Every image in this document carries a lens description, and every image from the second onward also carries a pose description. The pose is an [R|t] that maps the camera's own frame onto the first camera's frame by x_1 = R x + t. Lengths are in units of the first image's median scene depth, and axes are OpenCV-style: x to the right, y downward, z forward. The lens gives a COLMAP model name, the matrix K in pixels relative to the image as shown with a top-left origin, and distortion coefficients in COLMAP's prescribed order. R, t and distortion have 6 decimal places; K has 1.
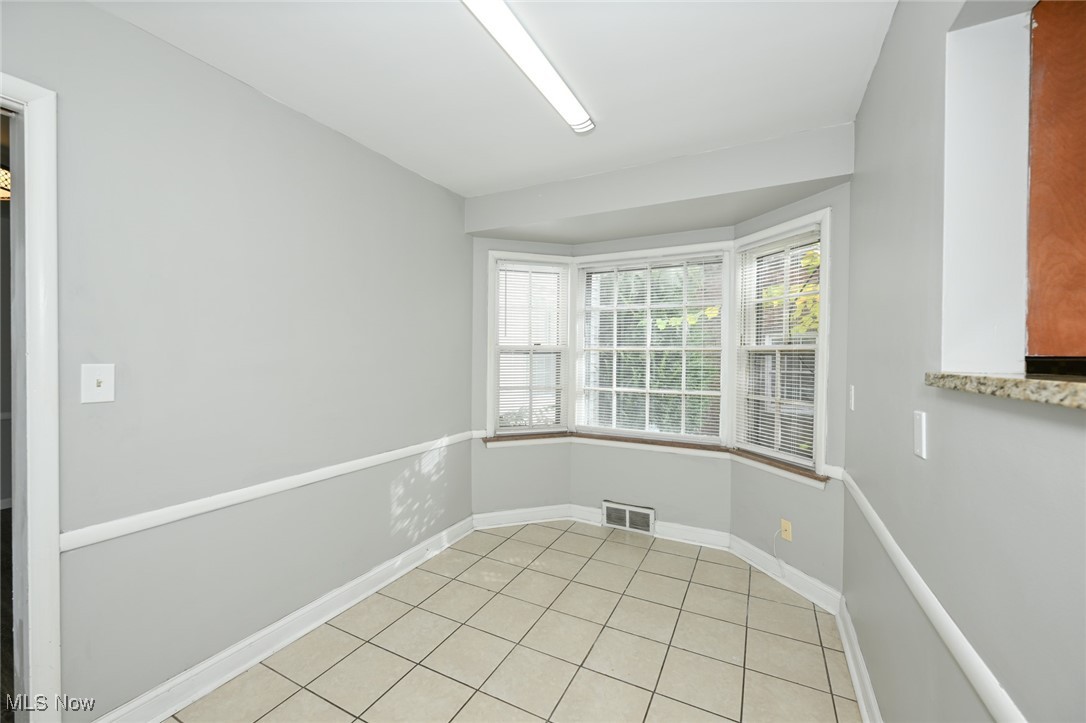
lens RADIAL K [[430.9, 0, 542.7], [0, 430.9, 363.0], [0, 0, 1]] dist [-0.000081, 0.000135]
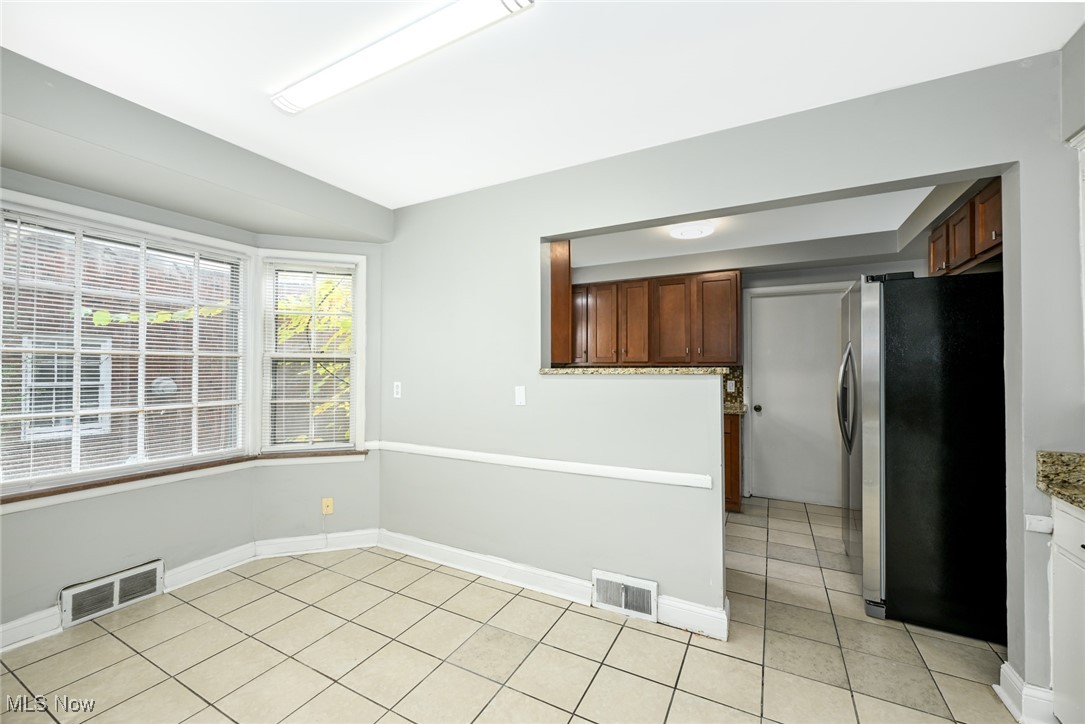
lens RADIAL K [[430.5, 0, 544.4], [0, 430.5, 361.1], [0, 0, 1]] dist [-0.000081, 0.000135]
pose [[0.013472, 0.004369, 0.999900, -0.548594], [0.012368, 0.999913, -0.004536, -0.006970], [-0.999833, 0.012428, 0.013417, 0.313497]]
